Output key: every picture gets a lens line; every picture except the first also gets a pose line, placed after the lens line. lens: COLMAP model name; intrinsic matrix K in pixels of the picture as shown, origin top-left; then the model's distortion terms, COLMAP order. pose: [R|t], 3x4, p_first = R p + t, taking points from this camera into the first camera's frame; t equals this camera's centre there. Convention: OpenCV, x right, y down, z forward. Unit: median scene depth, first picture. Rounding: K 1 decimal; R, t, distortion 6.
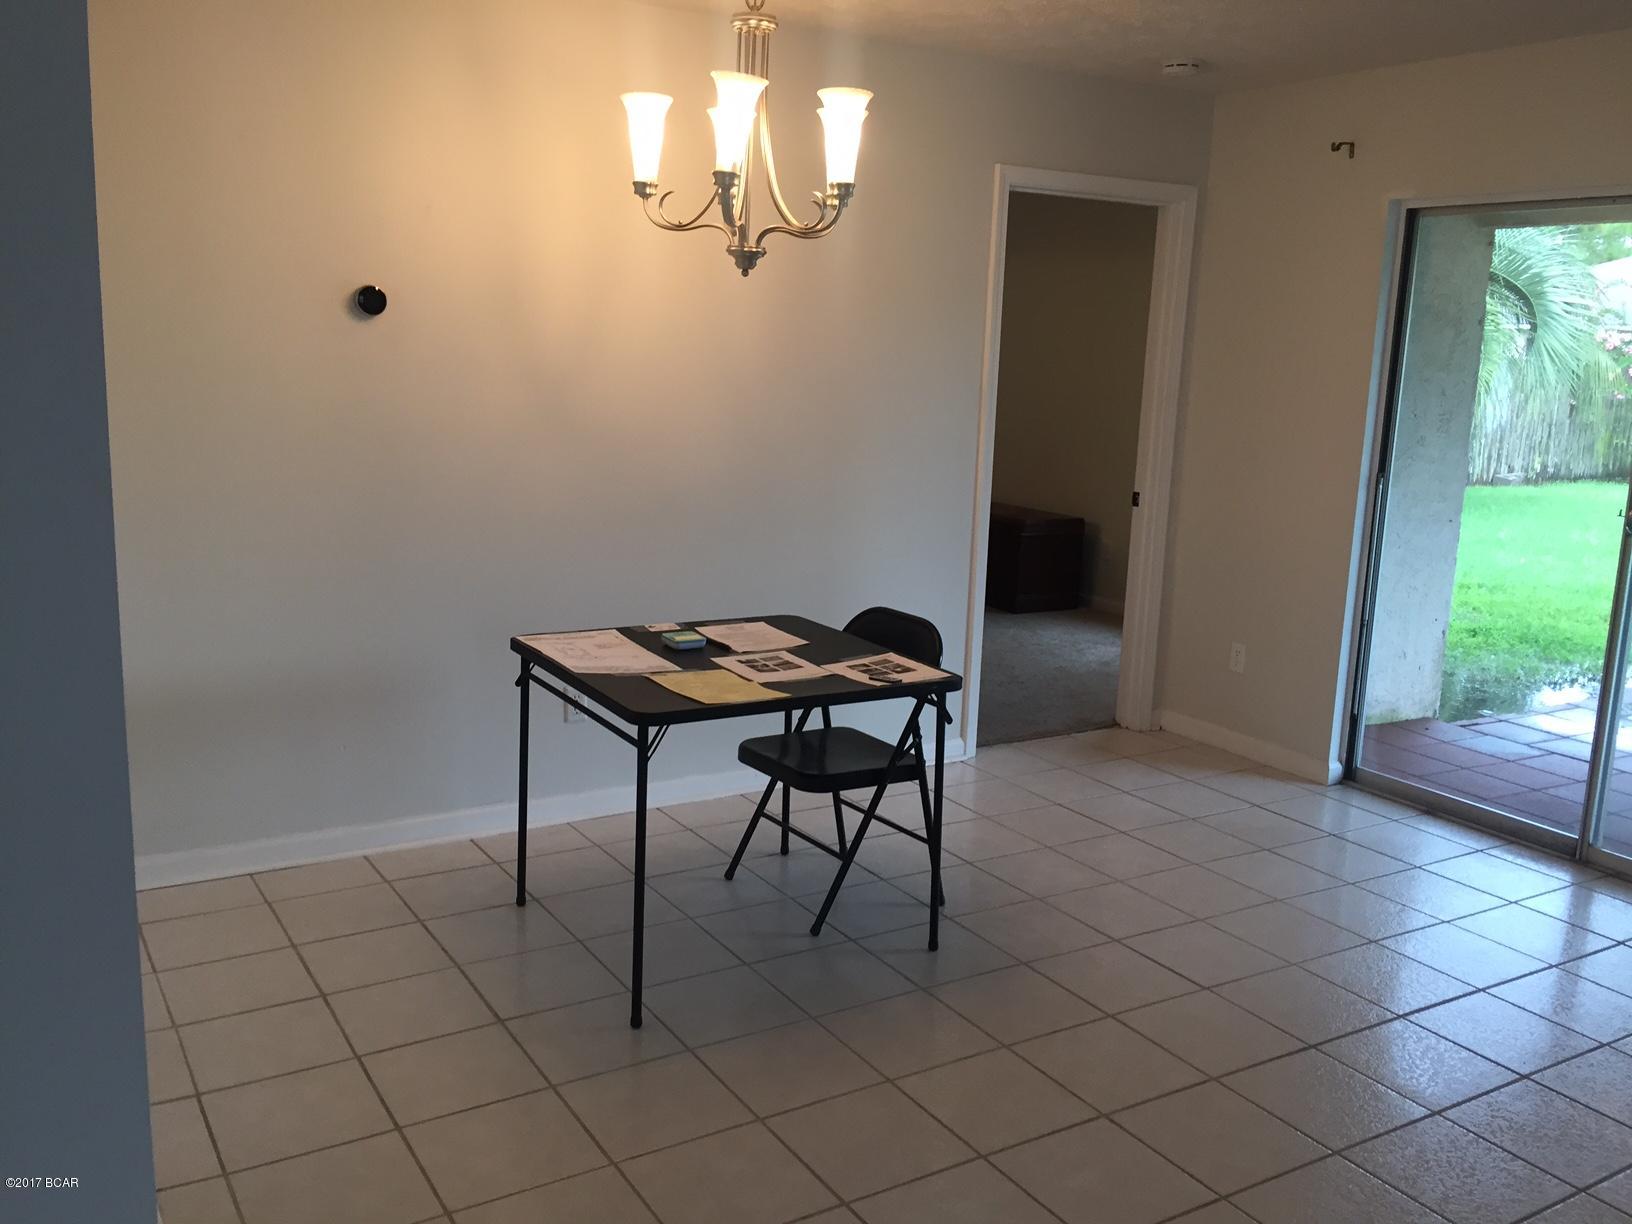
lens RADIAL K [[1419.1, 0, 815.0], [0, 1419.1, 597.9], [0, 0, 1]] dist [0.071159, -0.025866]
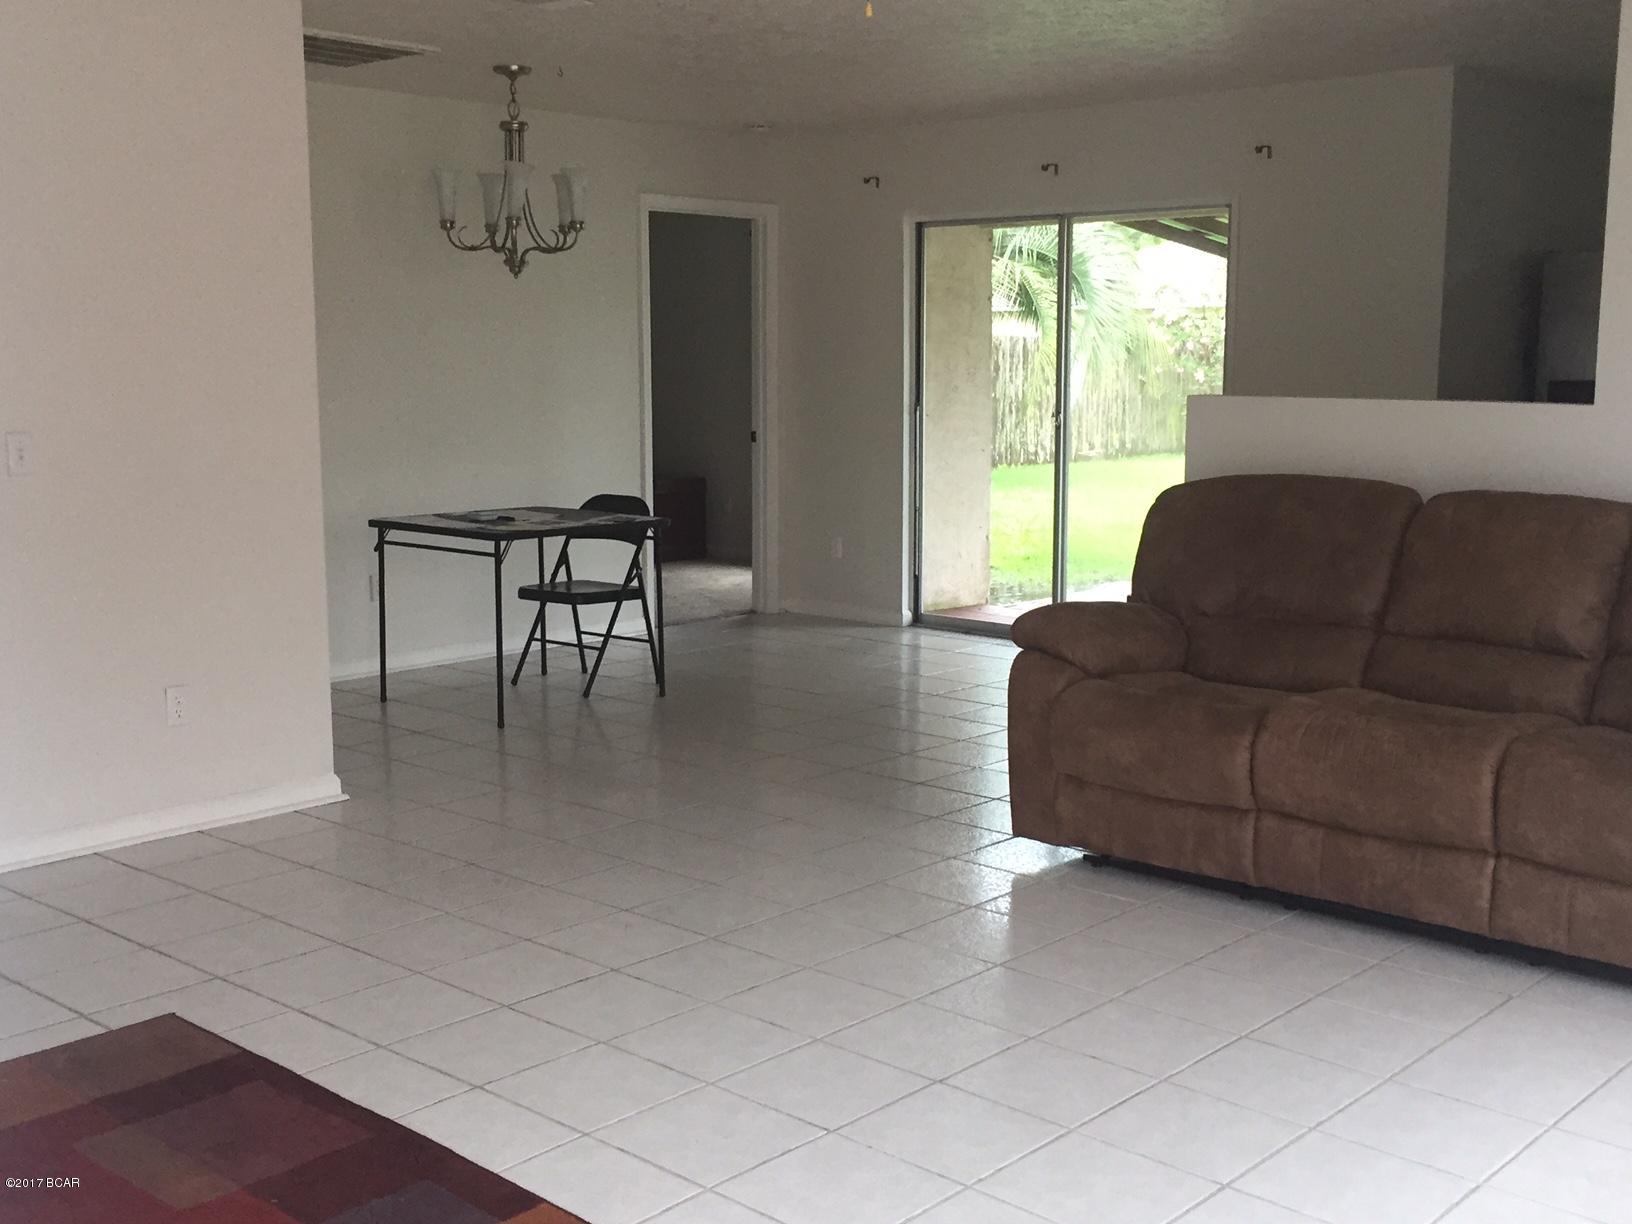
lens RADIAL K [[1820.2, 0, 813.1], [0, 1820.2, 616.5], [0, 0, 1]] dist [0.128564, 0.000000]
pose [[0.961610, -0.075253, 0.263899, -0.153490], [0.082825, 0.996407, -0.017671, 0.111465], [-0.261621, 0.038850, 0.964388, -0.543317]]
